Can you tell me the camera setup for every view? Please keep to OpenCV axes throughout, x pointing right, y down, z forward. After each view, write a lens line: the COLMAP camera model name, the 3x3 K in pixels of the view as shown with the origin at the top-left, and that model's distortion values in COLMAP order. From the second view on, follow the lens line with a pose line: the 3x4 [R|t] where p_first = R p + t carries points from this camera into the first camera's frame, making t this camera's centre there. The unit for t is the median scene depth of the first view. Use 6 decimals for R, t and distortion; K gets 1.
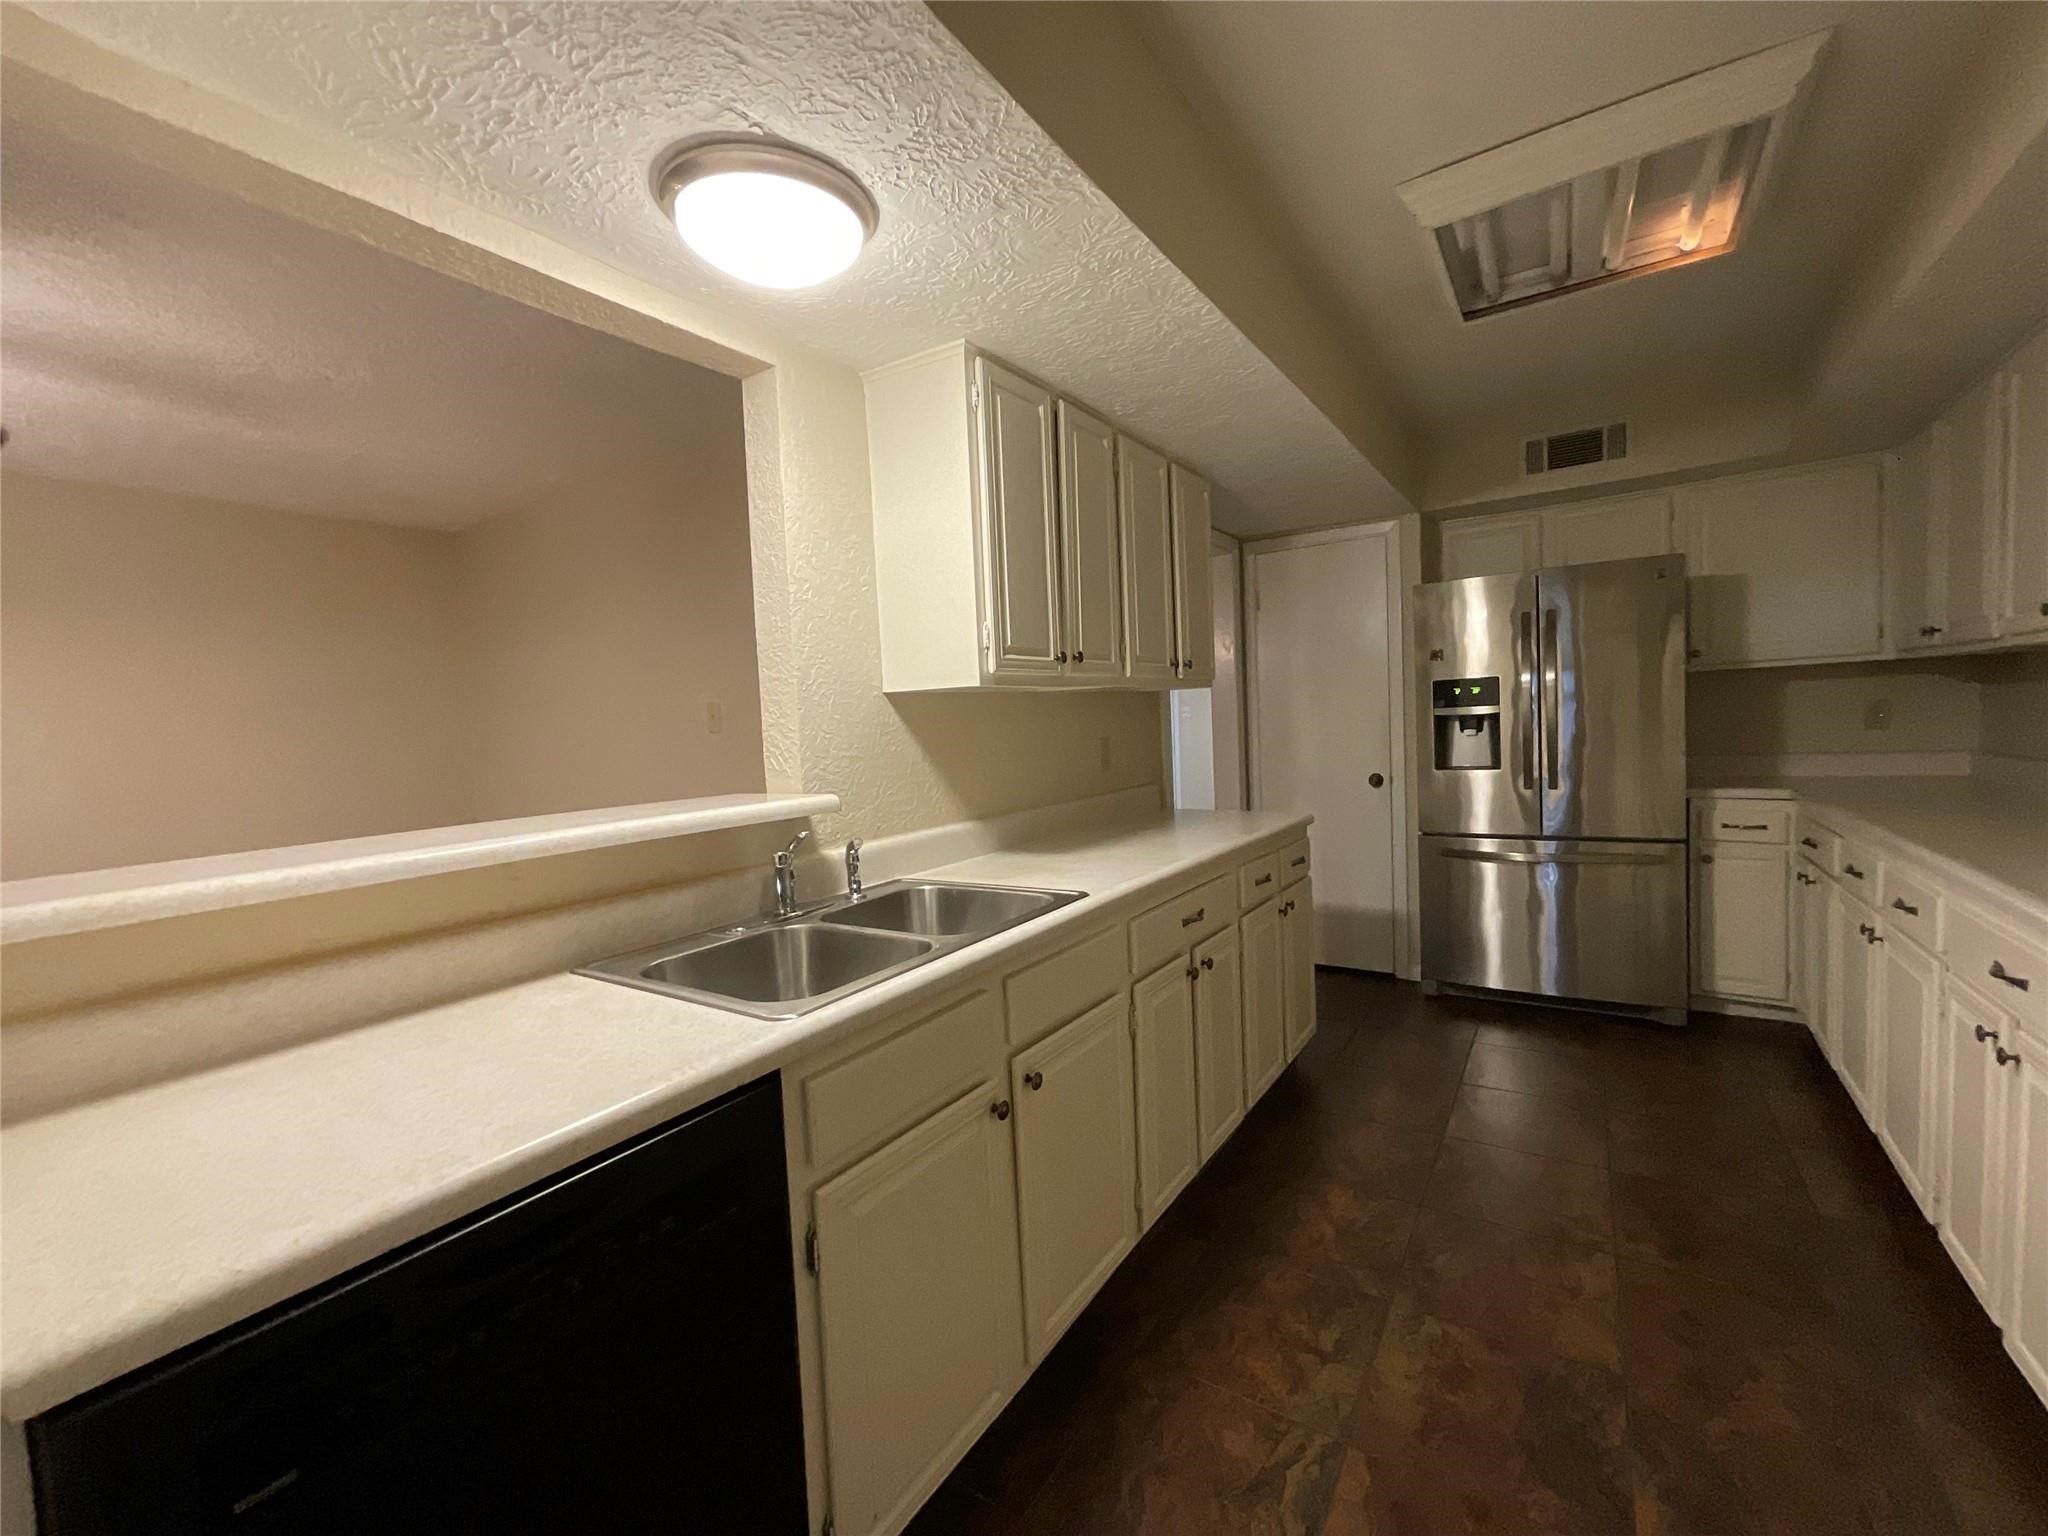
lens RADIAL K [[831.1, 0, 1016.6], [0, 831.1, 770.1], [0, 0, 1]] dist [-0.005652, -0.001829]
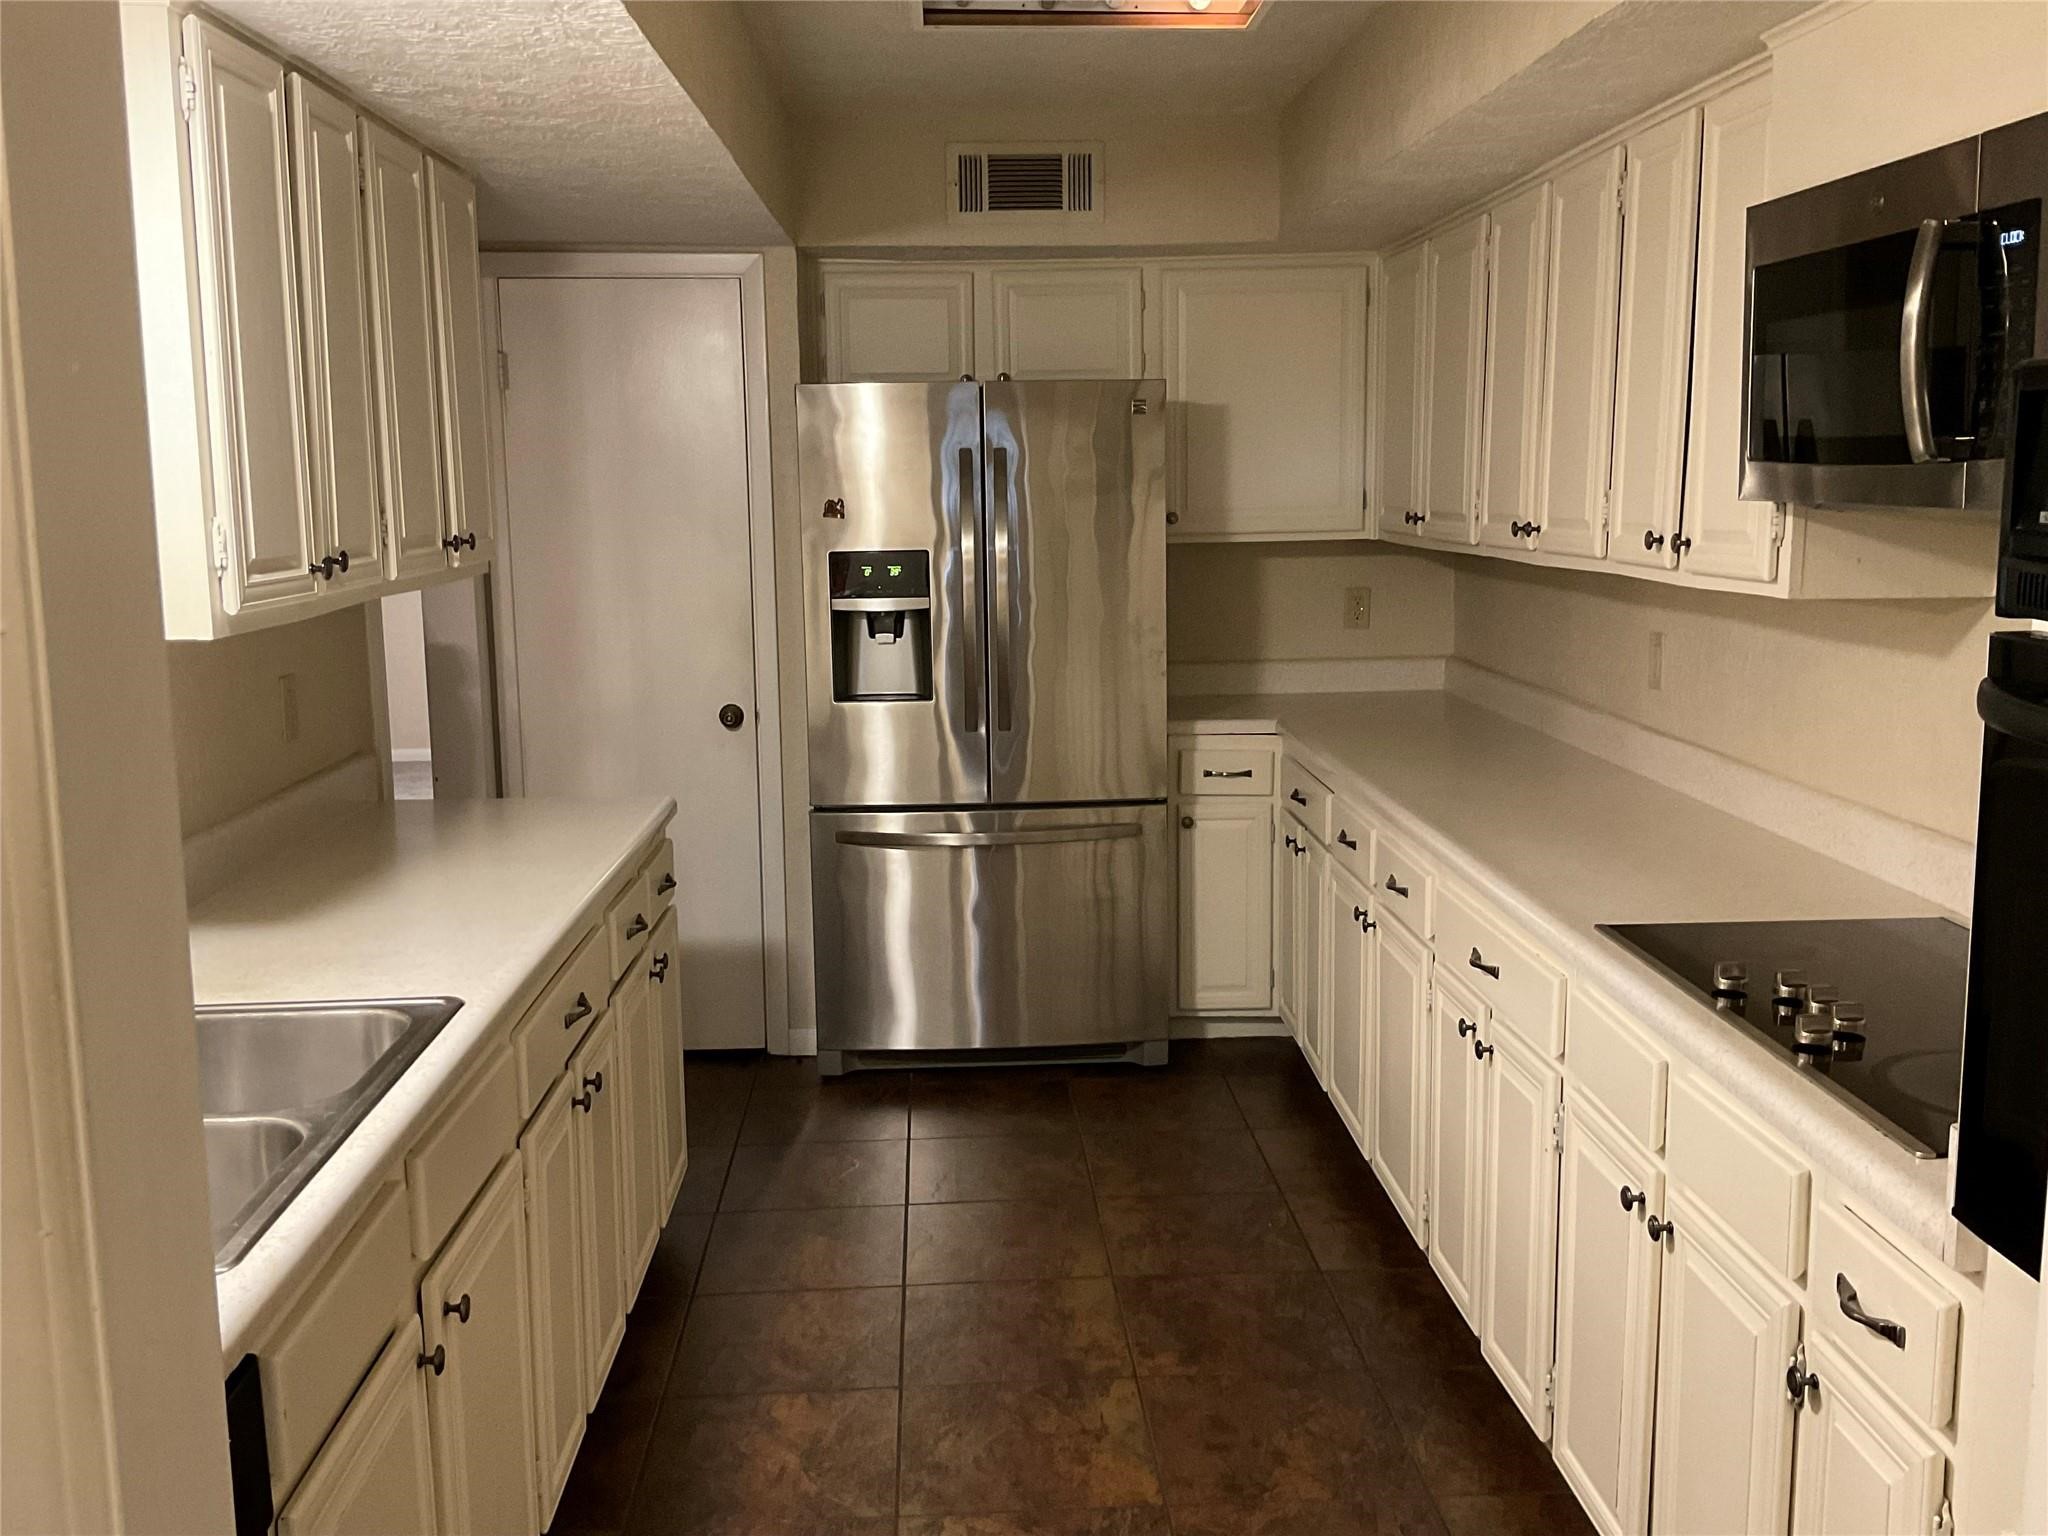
lens RADIAL K [[1907.9, 0, 1020.5], [0, 1907.9, 771.5], [0, 0, 1]] dist [0.050146, 0.000000]
pose [[0.797088, -0.059965, 0.600879, -0.249628], [0.010306, 0.996263, 0.085751, -0.077860], [-0.603775, -0.062159, 0.794727, -0.197181]]
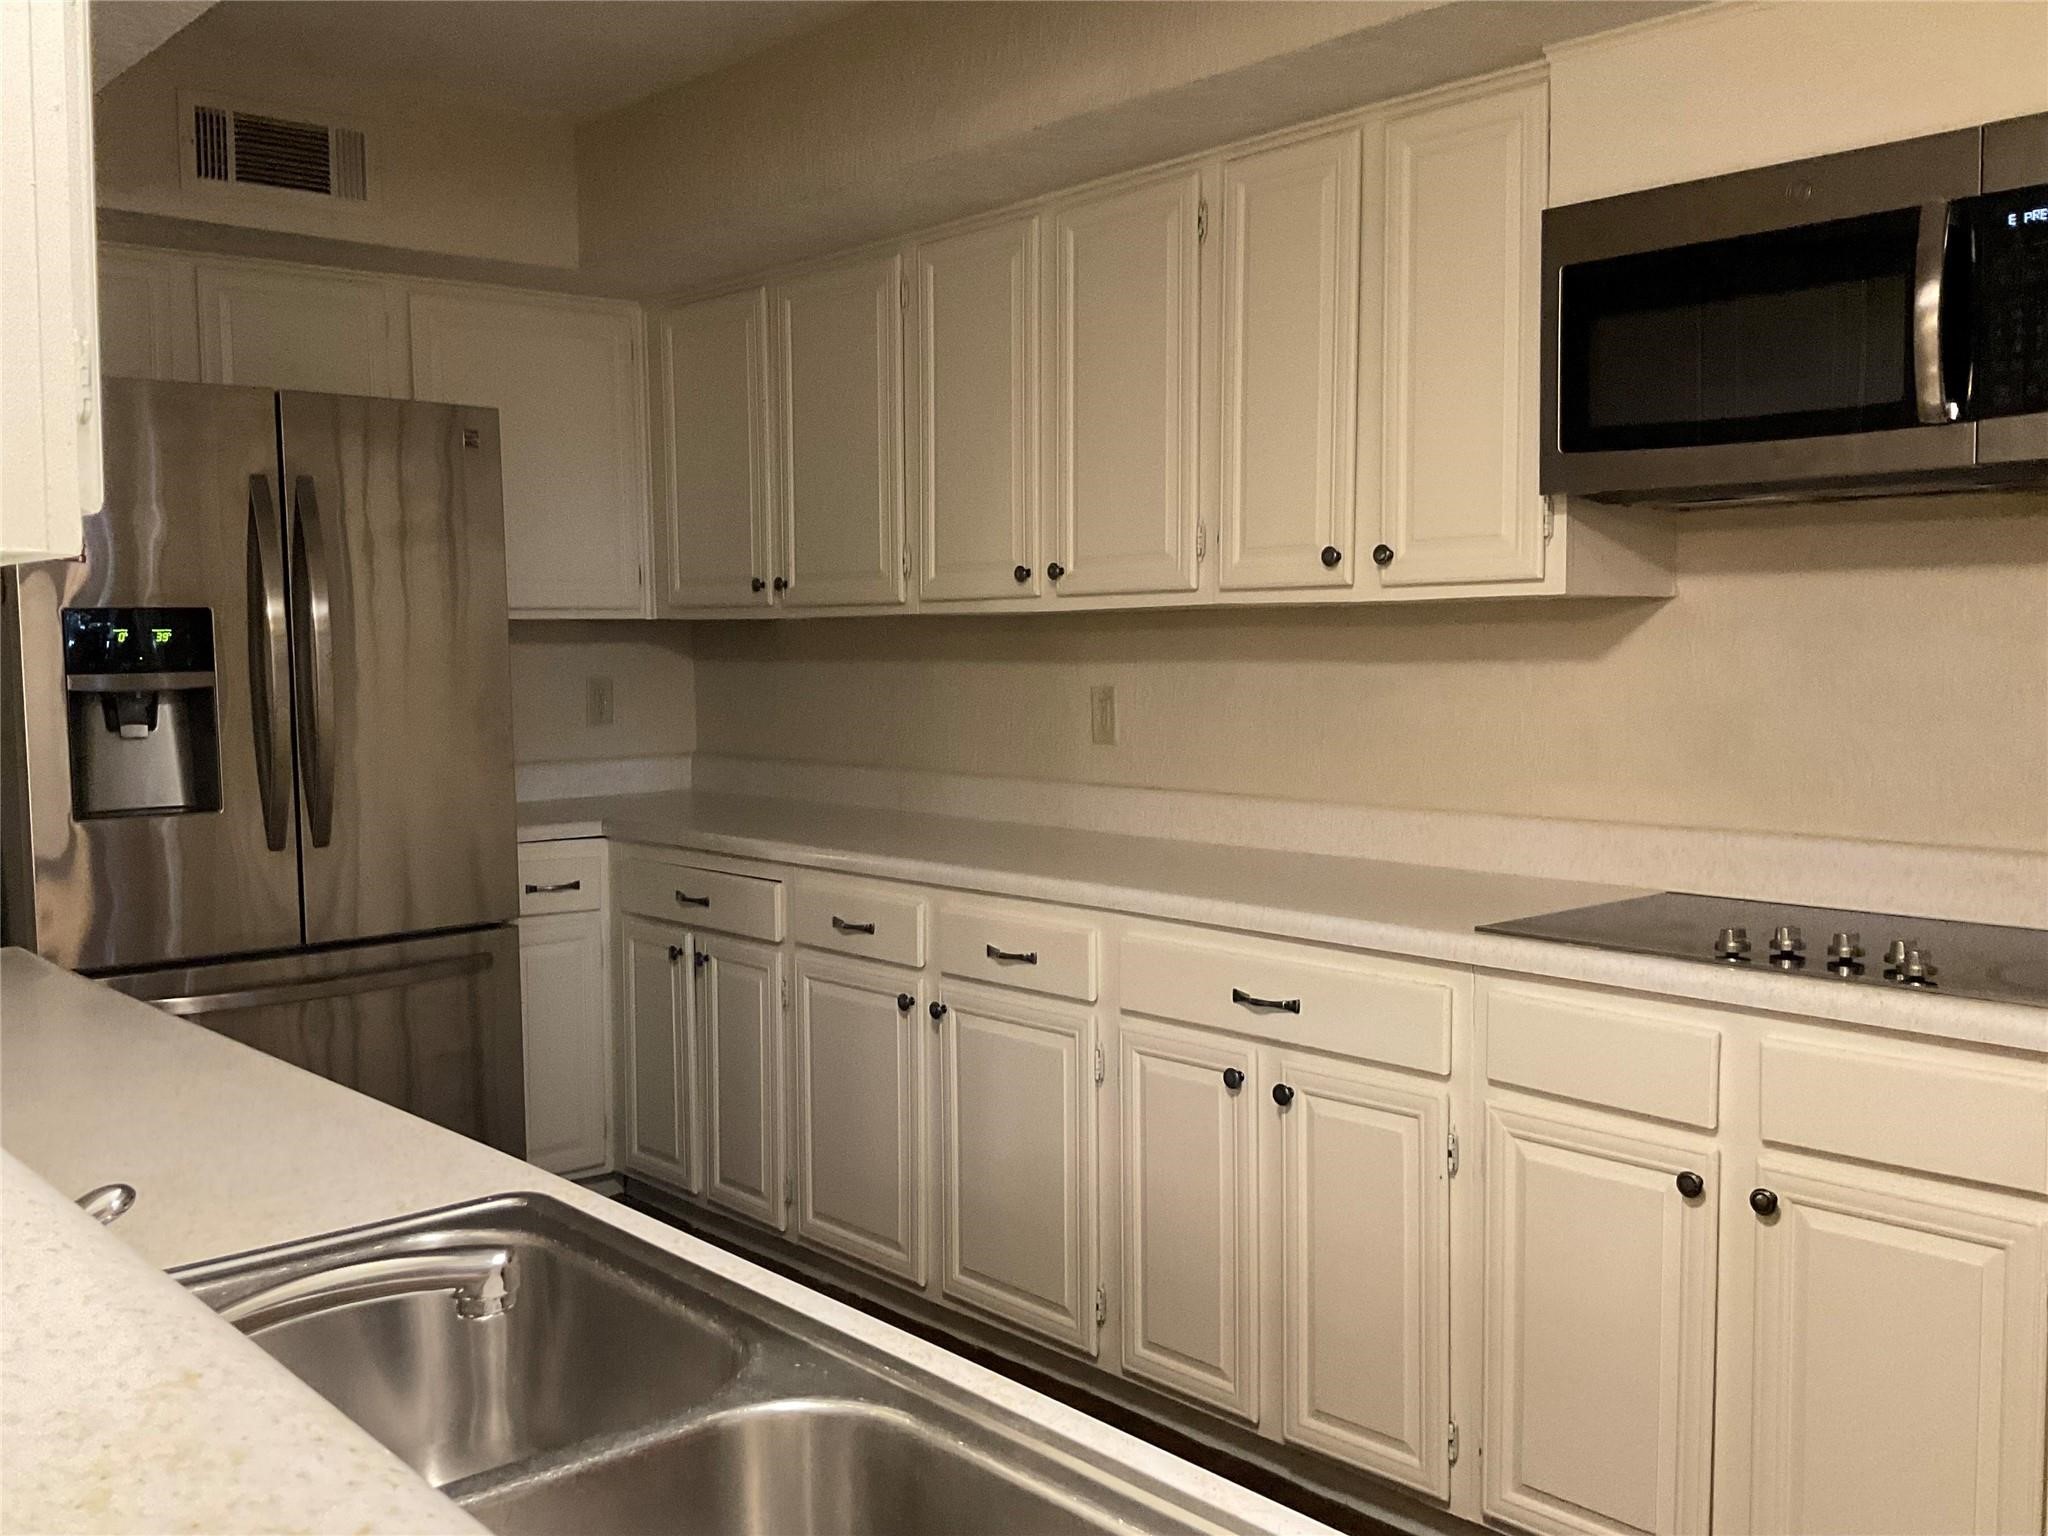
lens RADIAL K [[1907.9, 0, 1027.9], [0, 1907.9, 773.8], [0, 0, 1]] dist [0.050146, 0.000000]
pose [[0.241583, -0.027166, 0.970000, -0.381136], [0.050141, 0.998622, 0.015479, -0.017476], [-0.969084, 0.044898, 0.242612, 0.343648]]
